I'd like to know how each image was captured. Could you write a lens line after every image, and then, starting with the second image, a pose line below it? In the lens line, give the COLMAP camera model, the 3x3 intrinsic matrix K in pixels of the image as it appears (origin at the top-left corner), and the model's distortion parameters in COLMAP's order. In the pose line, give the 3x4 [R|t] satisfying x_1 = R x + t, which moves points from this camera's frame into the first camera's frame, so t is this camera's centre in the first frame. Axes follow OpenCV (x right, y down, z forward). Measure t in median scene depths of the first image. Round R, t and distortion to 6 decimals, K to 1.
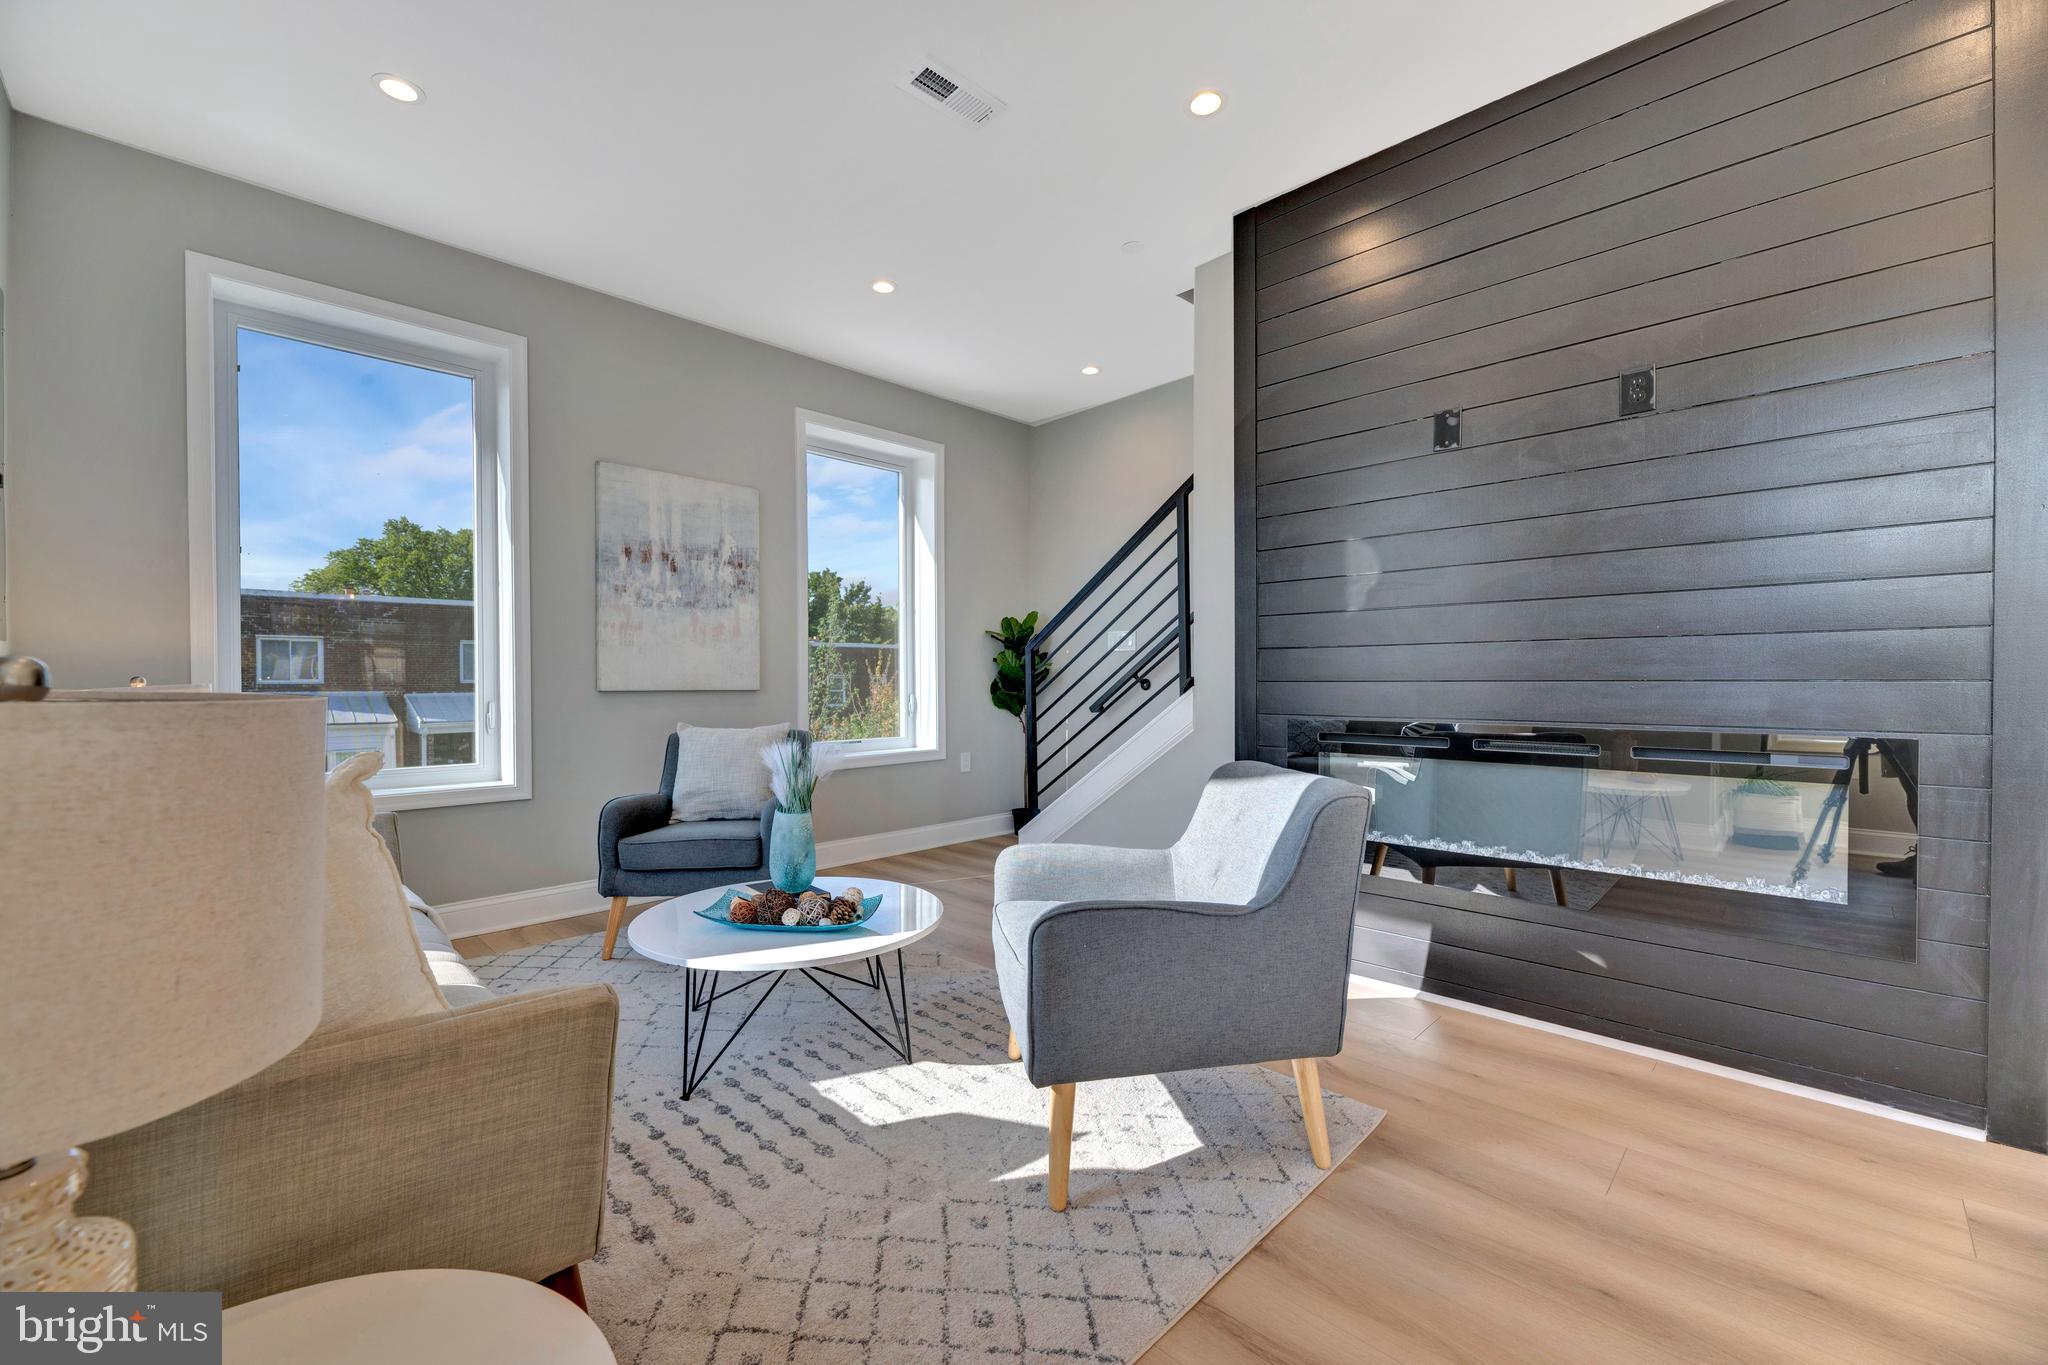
lens RADIAL K [[826.0, 0, 1024.9], [0, 826.0, 681.5], [0, 0, 1]] dist [-0.000006, -0.003113]
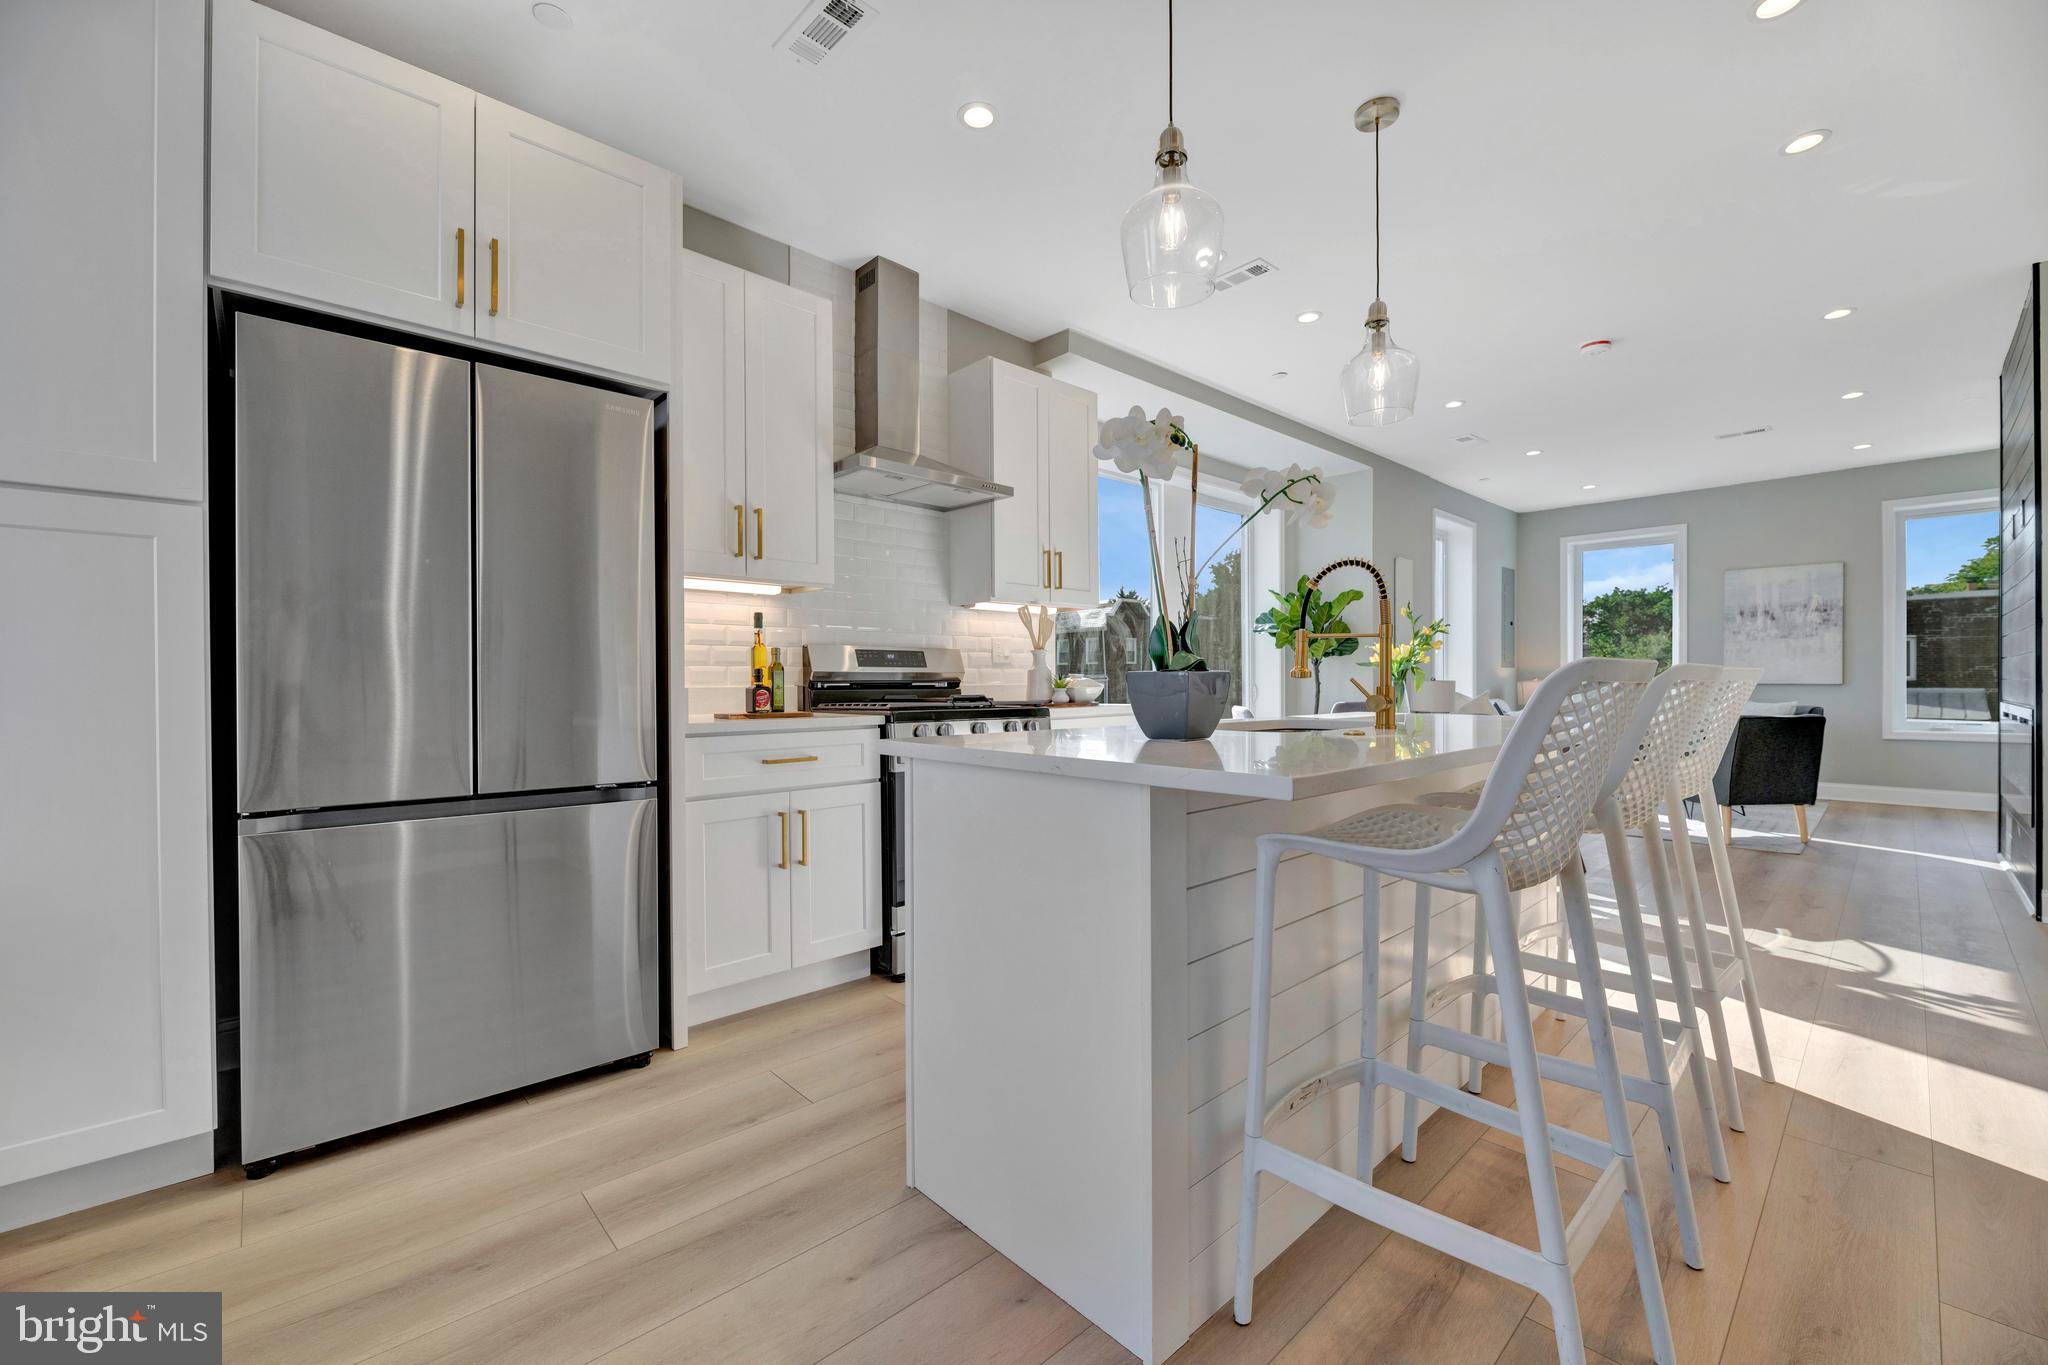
lens RADIAL K [[826.0, 0, 1014.5], [0, 826.0, 683.9], [0, 0, 1]] dist [-0.000006, -0.003113]
pose [[-0.050808, 0.005447, -0.998694, 1.551980], [0.001115, 0.999985, 0.005397, -0.001387], [0.998708, -0.000839, -0.050814, -0.621126]]
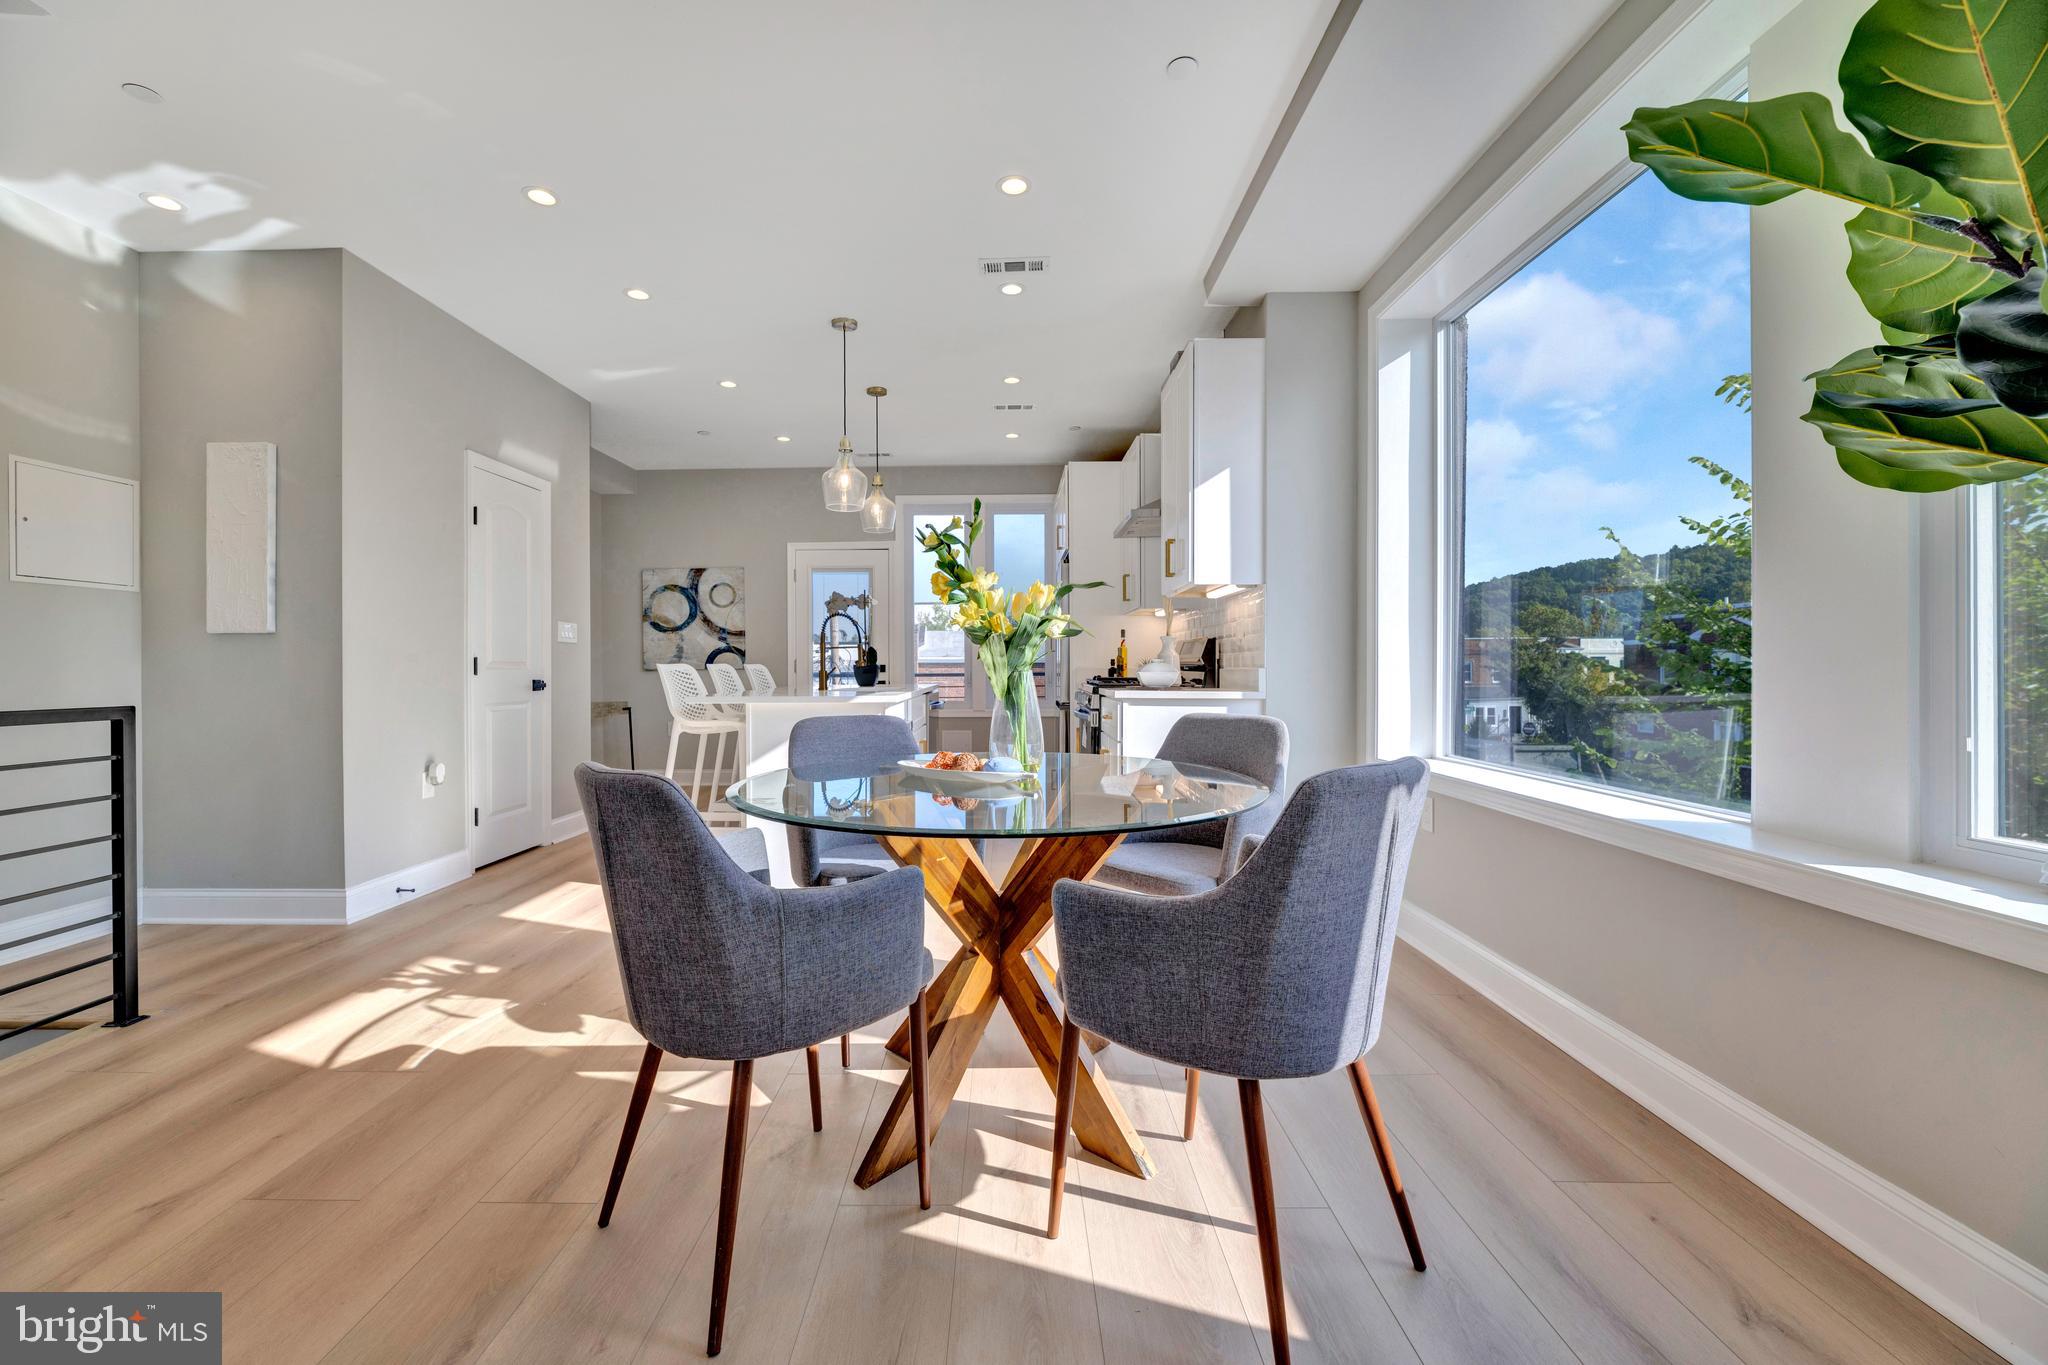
lens RADIAL K [[826.0, 0, 993.9], [0, 826.0, 674.0], [0, 0, 1]] dist [-0.000006, -0.003113]
pose [[-0.688214, -0.001573, 0.725506, -0.067247], [0.010007, 0.999882, 0.011660, -0.003359], [-0.725439, 0.015284, -0.688117, 0.259436]]
